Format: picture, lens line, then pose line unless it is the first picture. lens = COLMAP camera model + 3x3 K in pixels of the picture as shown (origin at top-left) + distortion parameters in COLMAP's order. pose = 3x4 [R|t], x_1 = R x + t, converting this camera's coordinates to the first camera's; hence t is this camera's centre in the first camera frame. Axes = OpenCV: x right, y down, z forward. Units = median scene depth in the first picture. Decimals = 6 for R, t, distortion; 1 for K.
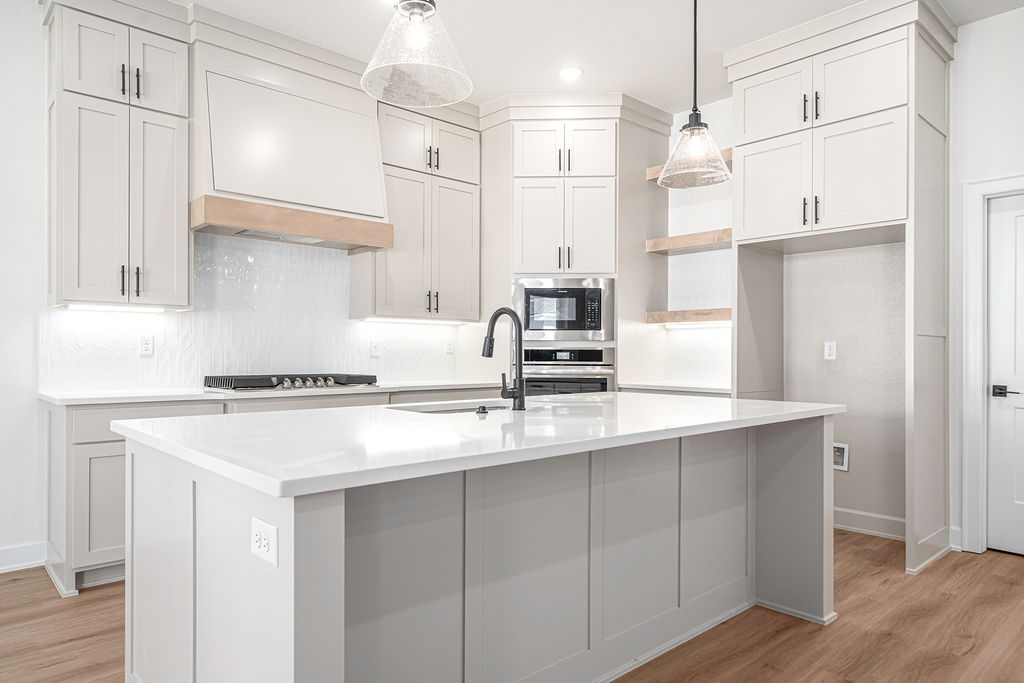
lens RADIAL K [[653.1, 0, 502.8], [0, 653.1, 351.7], [0, 0, 1]] dist [0.002746, 0.000785]
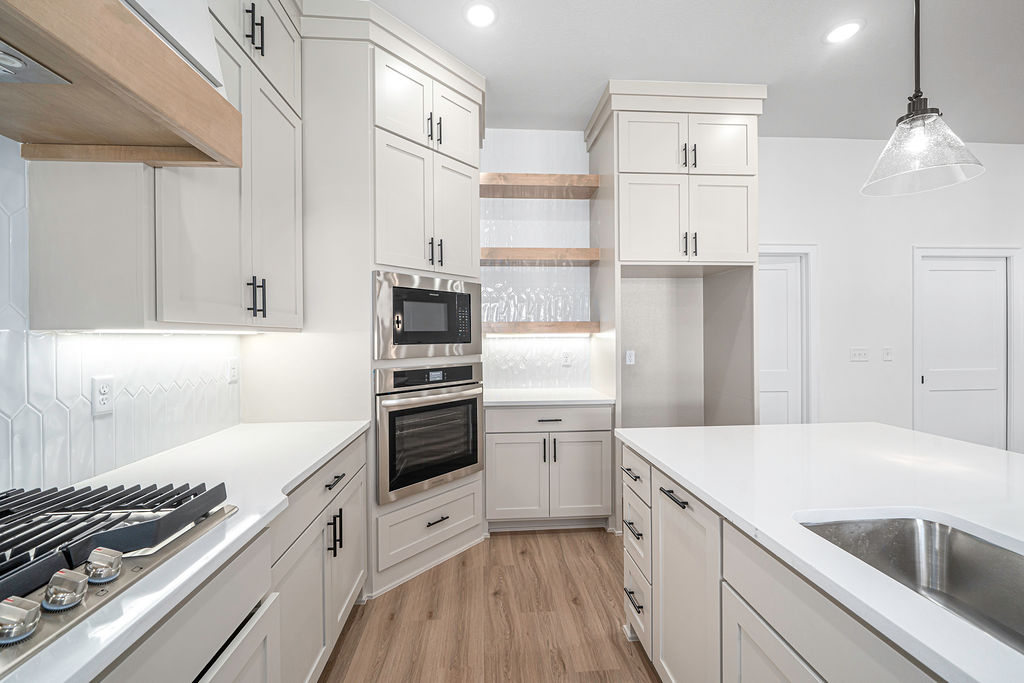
lens RADIAL K [[412.6, 0, 507.2], [0, 412.6, 334.4], [0, 0, 1]] dist [-0.002805, -0.000249]
pose [[0.618834, -0.003949, 0.785512, -0.284349], [0.007779, 0.999969, -0.001101, -0.049928], [-0.785483, 0.006792, 0.618846, 0.725220]]
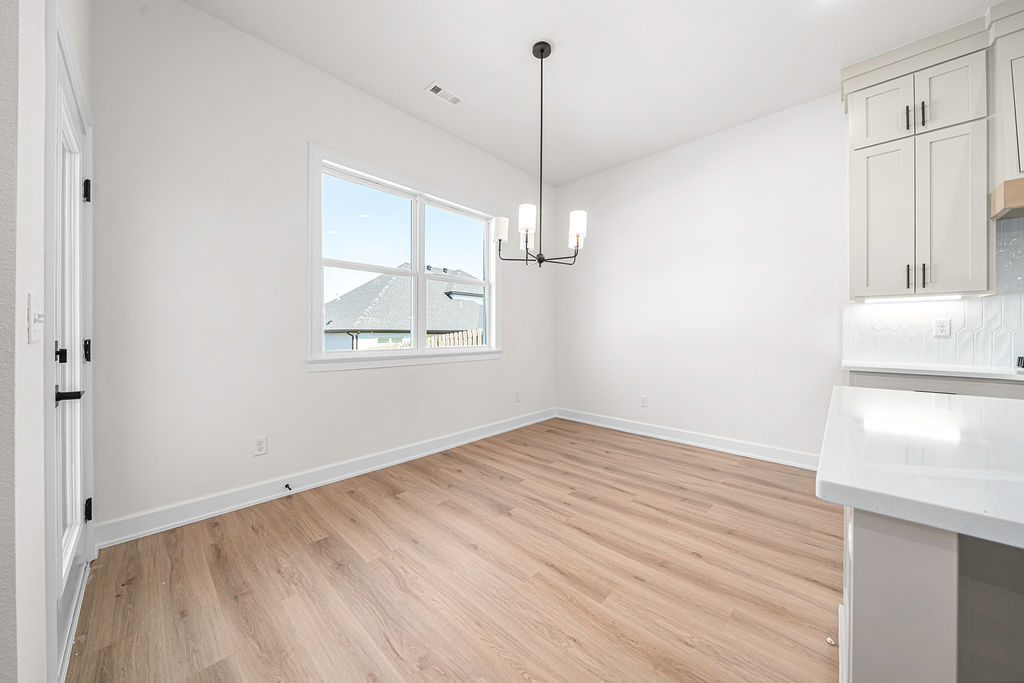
lens RADIAL K [[353.8, 0, 515.6], [0, 353.8, 334.3], [0, 0, 1]] dist [-0.007366, 0.000598]
pose [[0.086432, 0.002495, -0.996255, 0.024785], [0.001569, 0.999995, 0.002641, -0.000362], [0.996257, -0.001791, 0.086427, 0.153679]]
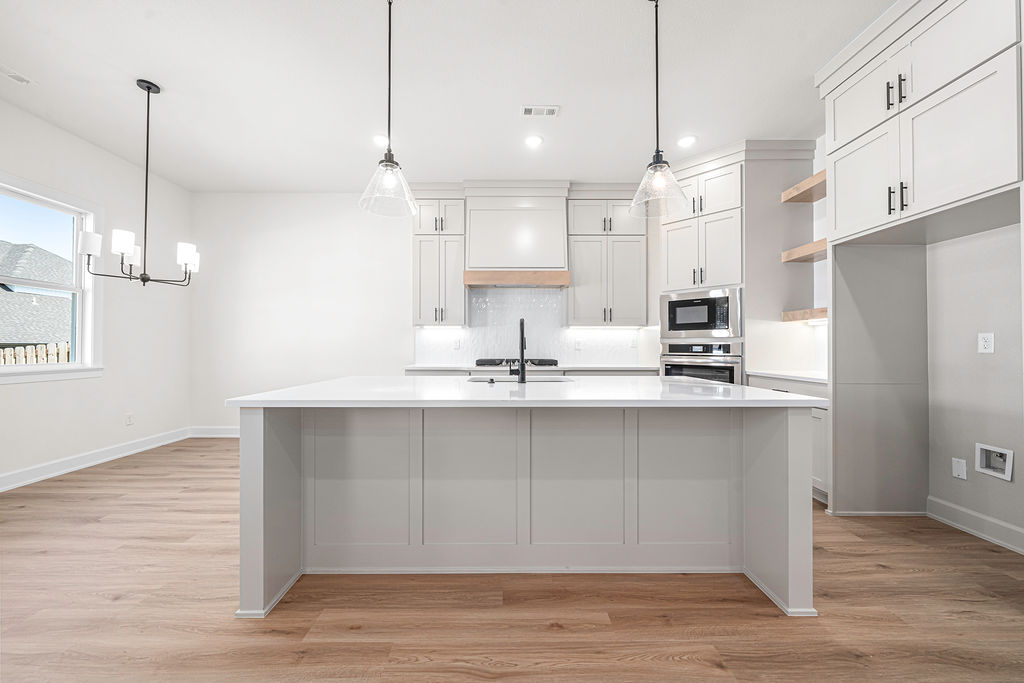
lens RADIAL K [[375.6, 0, 507.9], [0, 375.6, 343.1], [0, 0, 1]] dist [-0.001537, -0.000570]
pose [[0.741264, -0.010132, -0.671137, 0.375004], [0.003320, 0.999929, -0.011429, 0.002187], [0.671205, 0.006244, 0.741245, 0.185554]]
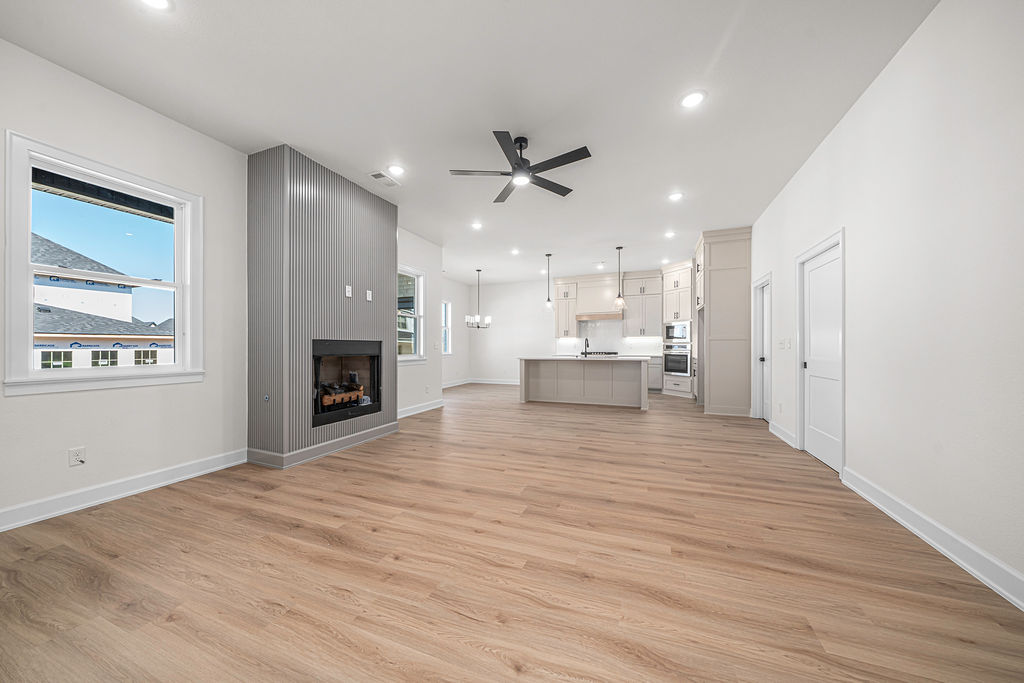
lens RADIAL K [[353.8, 0, 501.3], [0, 353.8, 347.6], [0, 0, 1]] dist [-0.007366, 0.000598]
pose [[0.418541, -0.004187, -0.908188, 1.478599], [0.007884, 0.999968, -0.000977, 0.004946], [0.908164, -0.006751, 0.418561, -0.537367]]
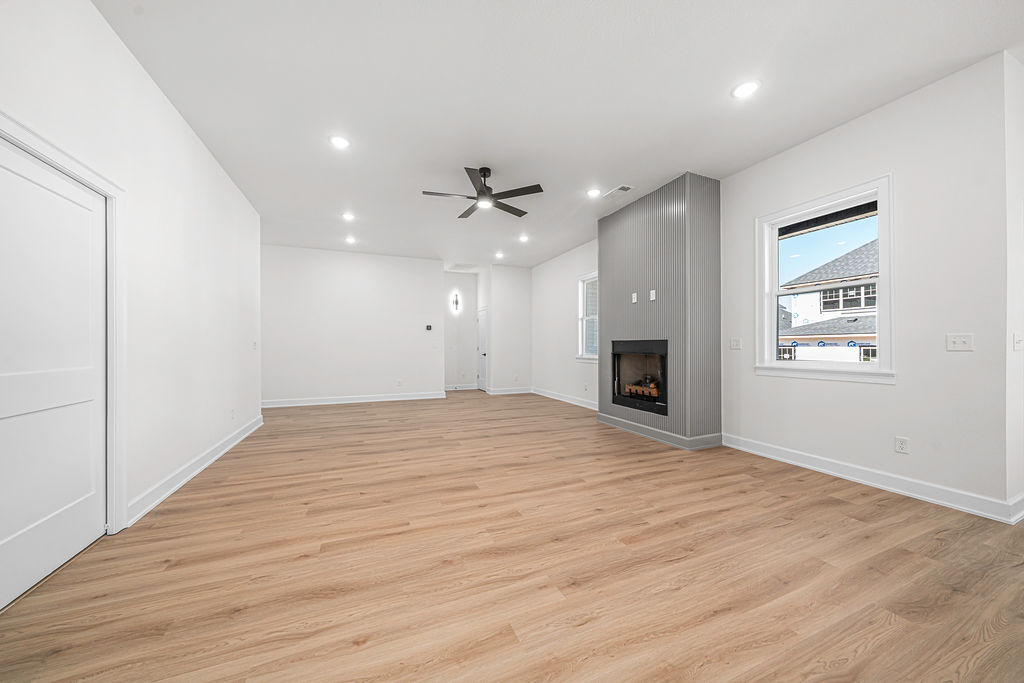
lens RADIAL K [[353.8, 0, 516.5], [0, 353.8, 349.0], [0, 0, 1]] dist [-0.007366, 0.000598]
pose [[-0.944563, -0.007309, 0.328248, 0.376082], [-0.005236, 0.999960, 0.007197, 0.002157], [-0.328287, 0.005079, -0.944564, 0.704240]]
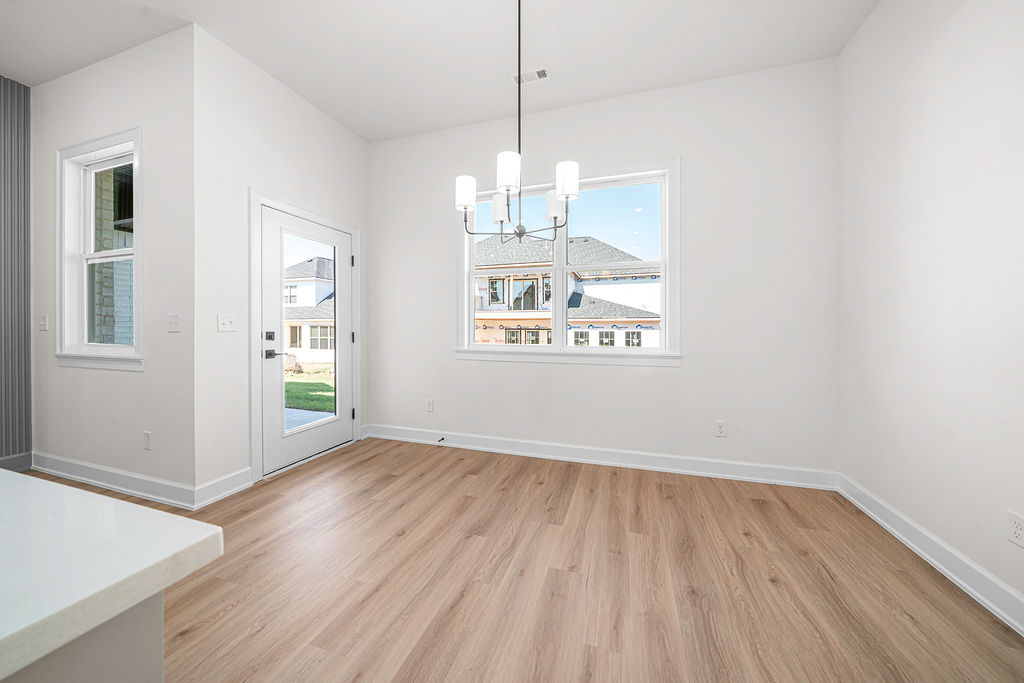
lens RADIAL K [[353.8, 0, 506.9], [0, 353.8, 330.0], [0, 0, 1]] dist [-0.007366, 0.000598]
pose [[-0.867780, -0.006432, -0.496907, -0.324652], [-0.005998, 0.999979, -0.002469, 0.001124], [0.496912, 0.000838, -0.867800, 0.628860]]
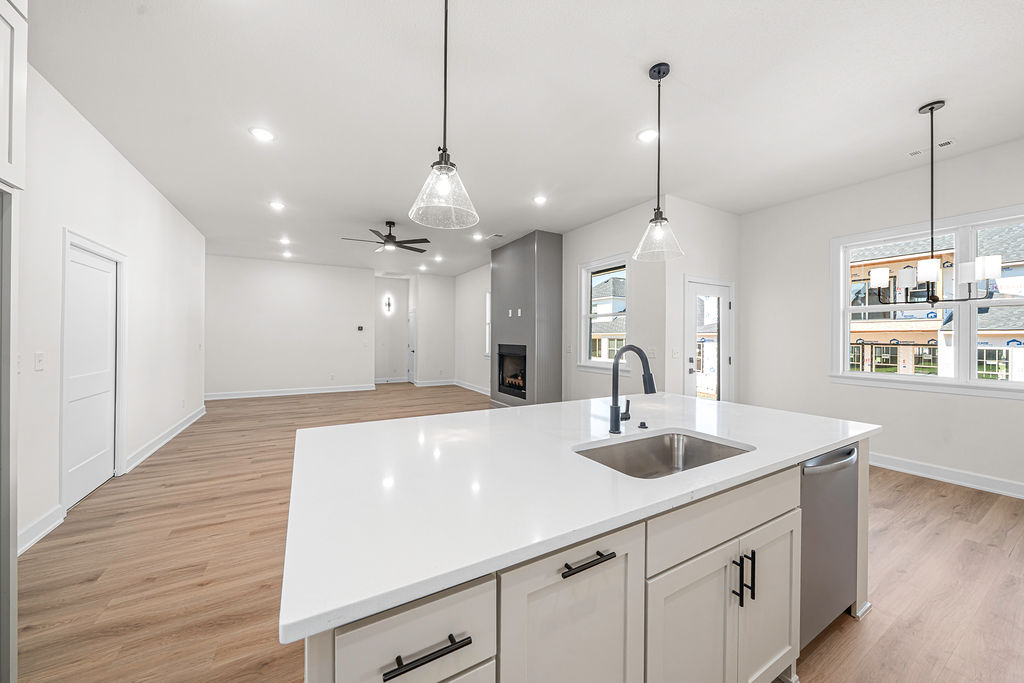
lens RADIAL K [[353.8, 0, 515.6], [0, 353.8, 339.1], [0, 0, 1]] dist [-0.007366, 0.000598]
pose [[-0.978908, -0.011161, 0.203997, 0.044489], [-0.011262, 0.999936, 0.000666, -0.046357], [-0.203991, -0.001645, -0.978971, 1.018820]]
